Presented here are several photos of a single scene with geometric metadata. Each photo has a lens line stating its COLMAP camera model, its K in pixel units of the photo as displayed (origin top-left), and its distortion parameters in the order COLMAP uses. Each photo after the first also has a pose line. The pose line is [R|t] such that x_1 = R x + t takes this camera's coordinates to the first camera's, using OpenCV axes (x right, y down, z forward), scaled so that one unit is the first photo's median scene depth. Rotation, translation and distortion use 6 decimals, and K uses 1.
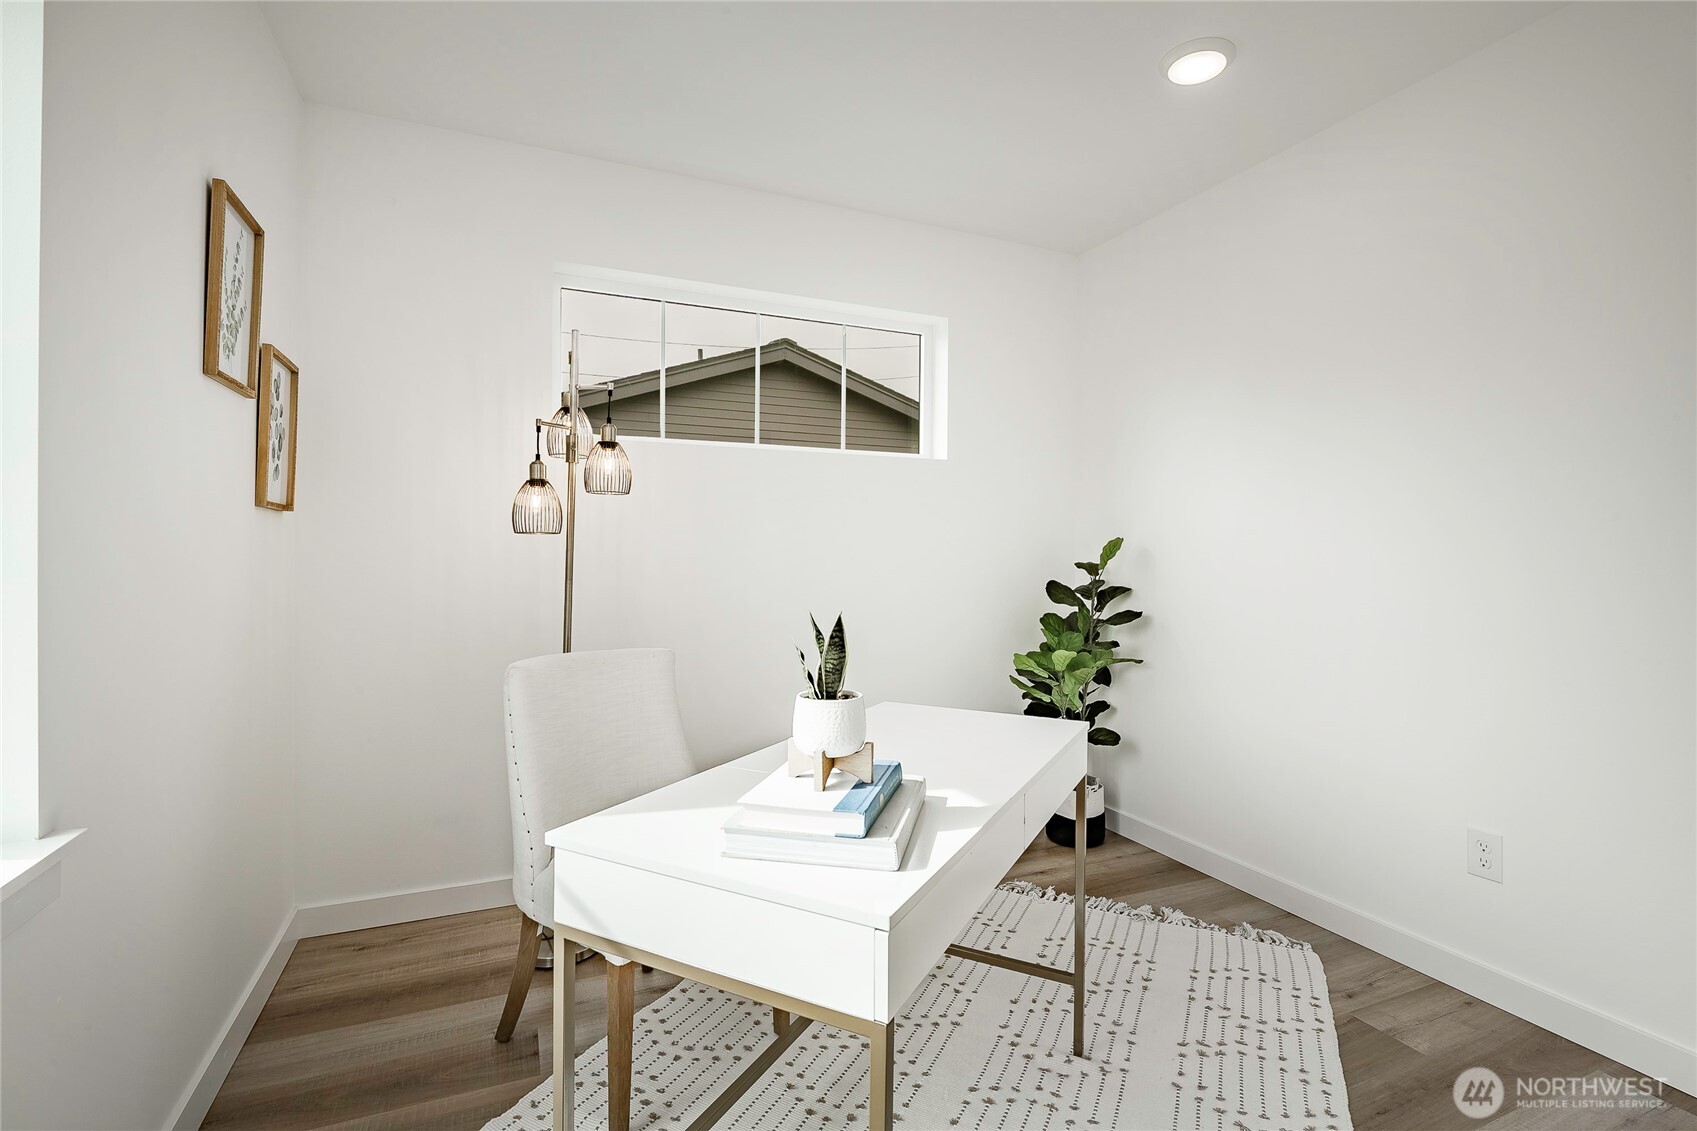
lens RADIAL K [[776.5, 0, 848.4], [0, 776.5, 551.2], [0, 0, 1]] dist [-0.001914, -0.000256]
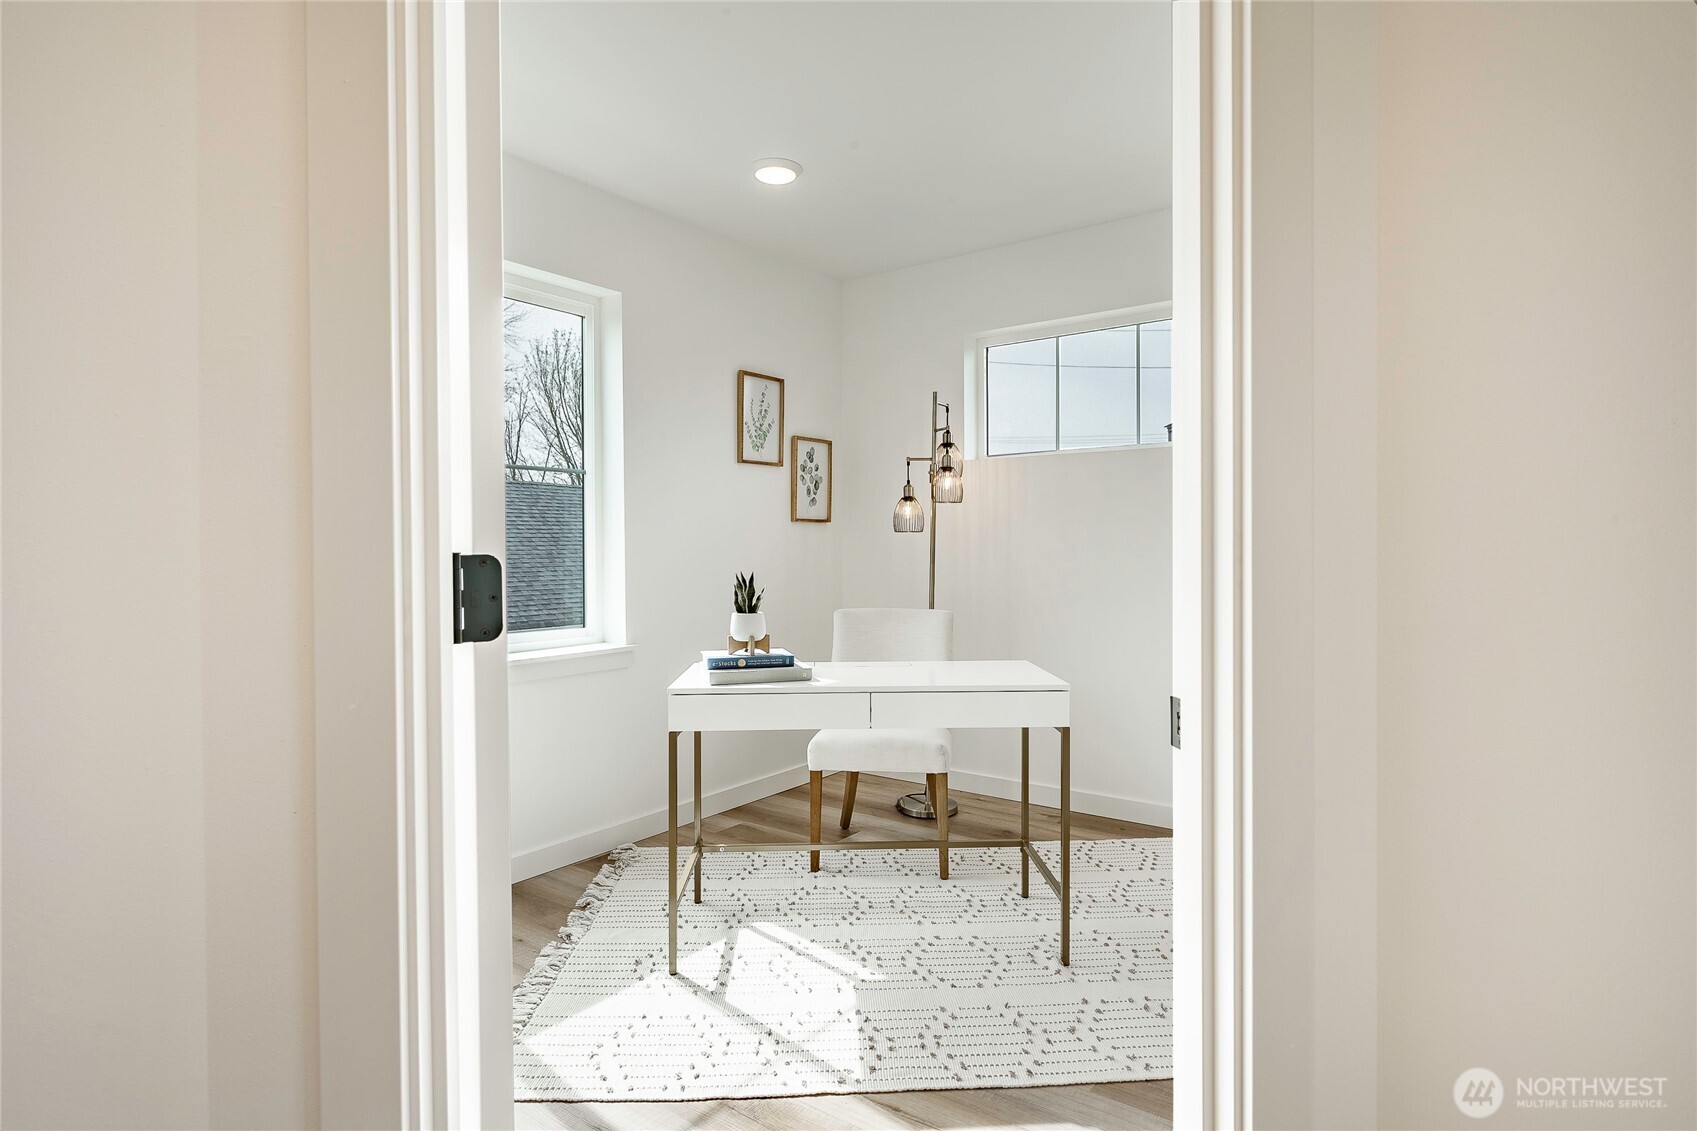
lens RADIAL K [[903.2, 0, 848.5], [0, 903.2, 565.5], [0, 0, 1]] dist [0.001141, 0.000079]
pose [[0.489943, 0.010307, -0.871694, 1.109505], [0.007328, 0.999846, 0.015942, 0.013520], [0.871724, -0.014199, 0.489792, 0.032100]]
